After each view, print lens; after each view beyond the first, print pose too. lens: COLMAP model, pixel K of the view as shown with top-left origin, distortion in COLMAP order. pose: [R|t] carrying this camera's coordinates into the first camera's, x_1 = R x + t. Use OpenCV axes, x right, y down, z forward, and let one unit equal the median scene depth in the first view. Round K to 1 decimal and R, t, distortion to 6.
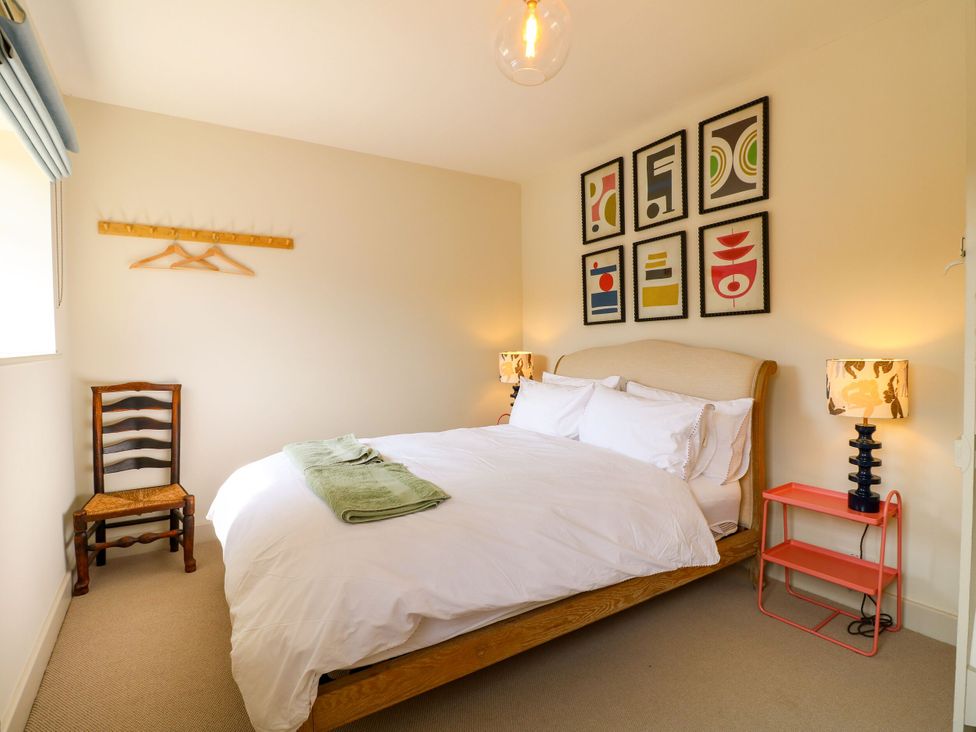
lens RADIAL K [[508.2, 0, 487.4], [0, 508.2, 359.1], [0, 0, 1]] dist [0.002407, -0.014612]
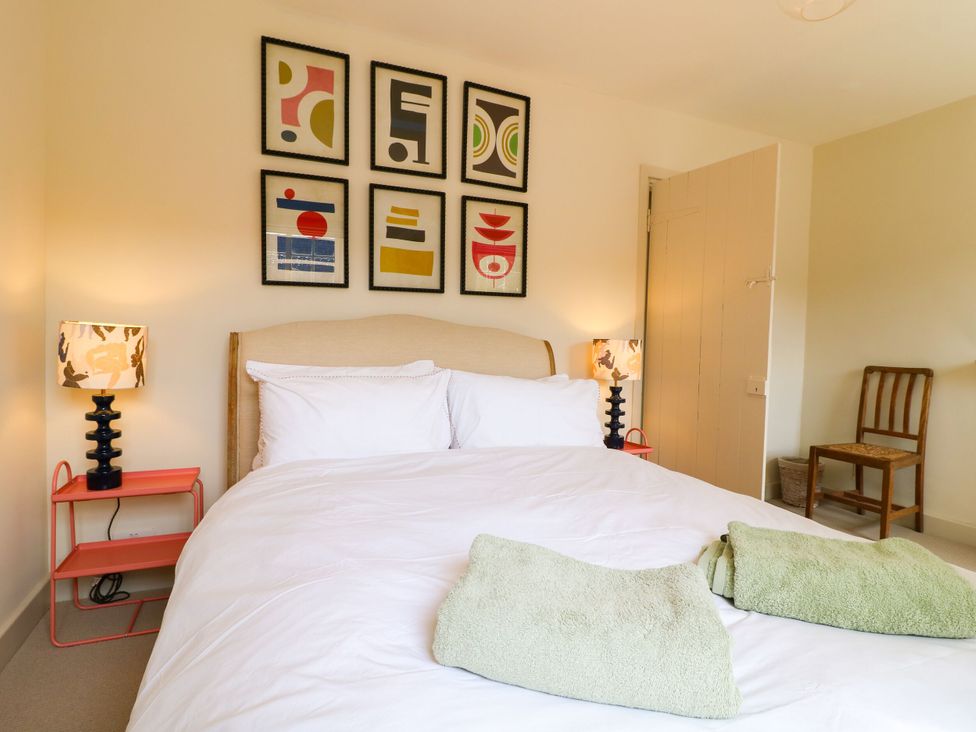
lens RADIAL K [[525.6, 0, 484.6], [0, 525.6, 360.6], [0, 0, 1]] dist [0.002019, -0.014931]
pose [[0.141549, -0.017845, 0.989770, -0.479625], [0.010236, 0.999810, 0.016562, 0.021323], [-0.989878, 0.007787, 0.141705, 0.763577]]
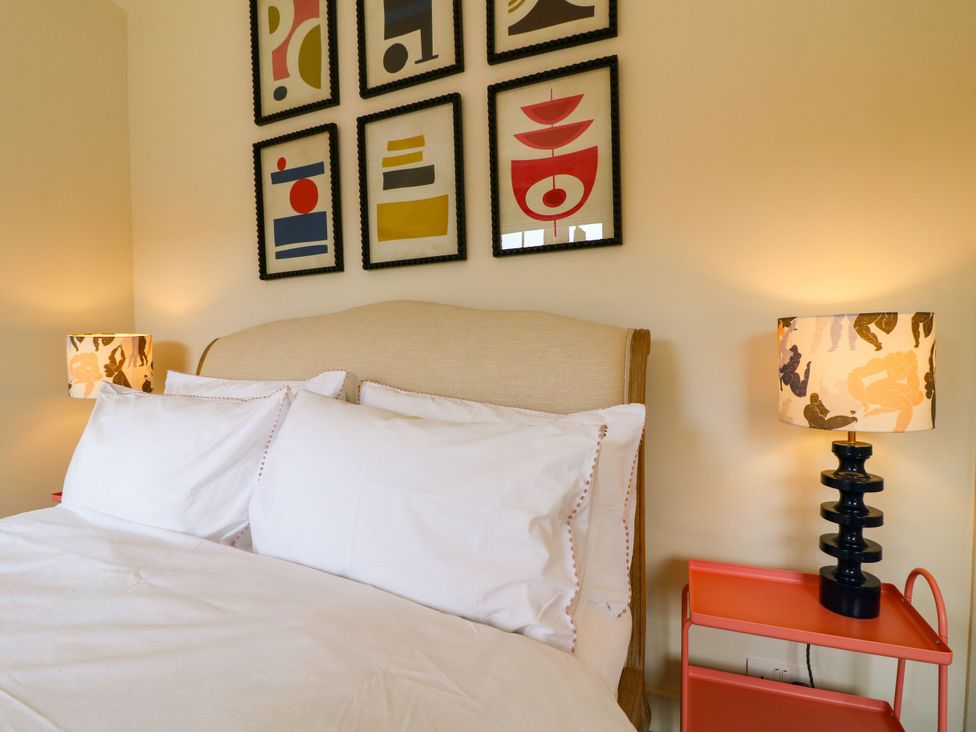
lens RADIAL K [[512.0, 0, 488.8], [0, 512.0, 361.4], [0, 0, 1]] dist [0.003377, -0.015193]
pose [[0.824180, -0.016362, 0.566092, 0.100773], [0.020650, 0.999786, -0.001168, 0.026680], [-0.565951, 0.012653, 0.824341, 0.517393]]
